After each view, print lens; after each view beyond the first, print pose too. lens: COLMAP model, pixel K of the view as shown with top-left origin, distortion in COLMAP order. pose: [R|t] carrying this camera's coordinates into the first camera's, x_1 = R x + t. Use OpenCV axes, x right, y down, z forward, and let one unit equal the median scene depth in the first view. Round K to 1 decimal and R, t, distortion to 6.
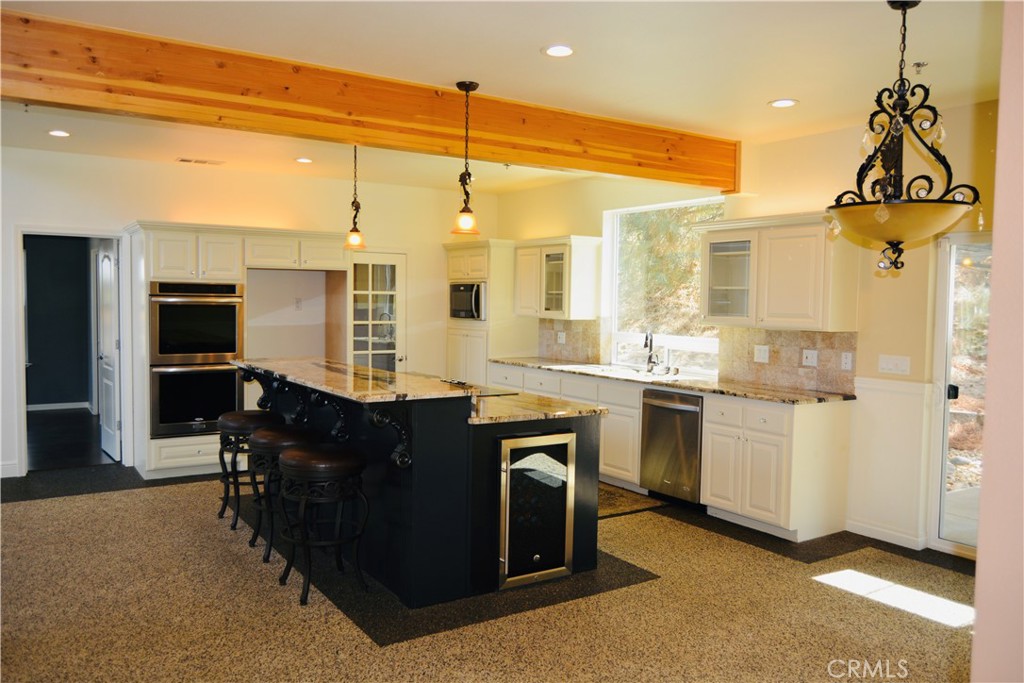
lens RADIAL K [[795.2, 0, 512.0], [0, 795.2, 341.5], [0, 0, 1]] dist [0.009546, 0.003740]
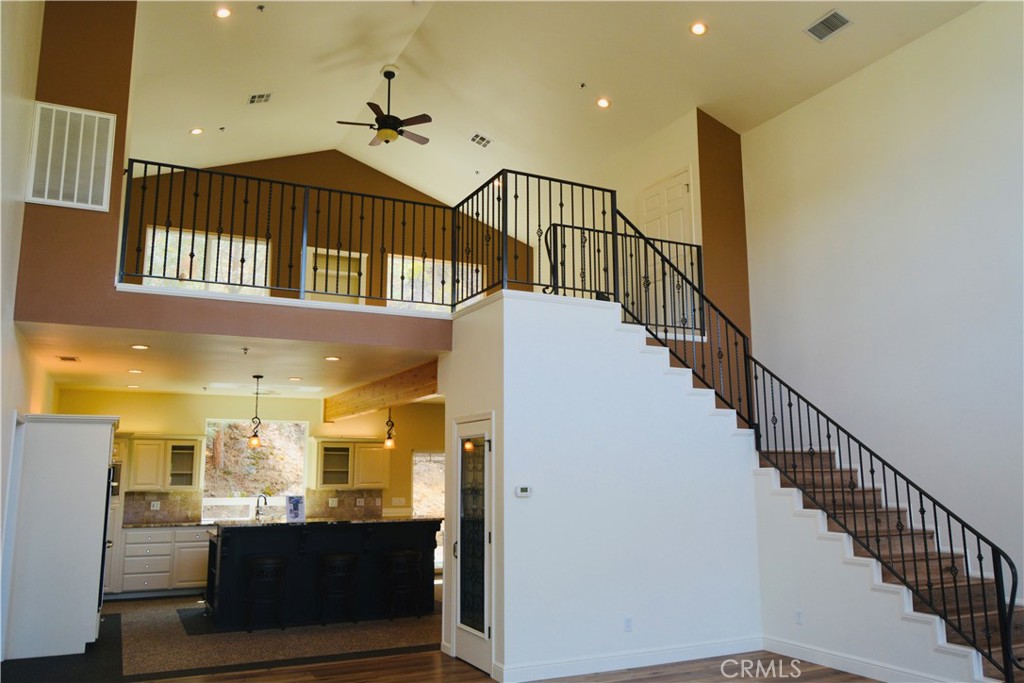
lens RADIAL K [[795.2, 0, 512.0], [0, 795.2, 341.5], [0, 0, 1]] dist [0.009546, 0.003740]
pose [[0.124408, 0.150286, 0.980784, -1.719201], [0.055491, 0.985862, -0.158103, -0.043957], [-0.990678, 0.074093, 0.114310, 0.288012]]
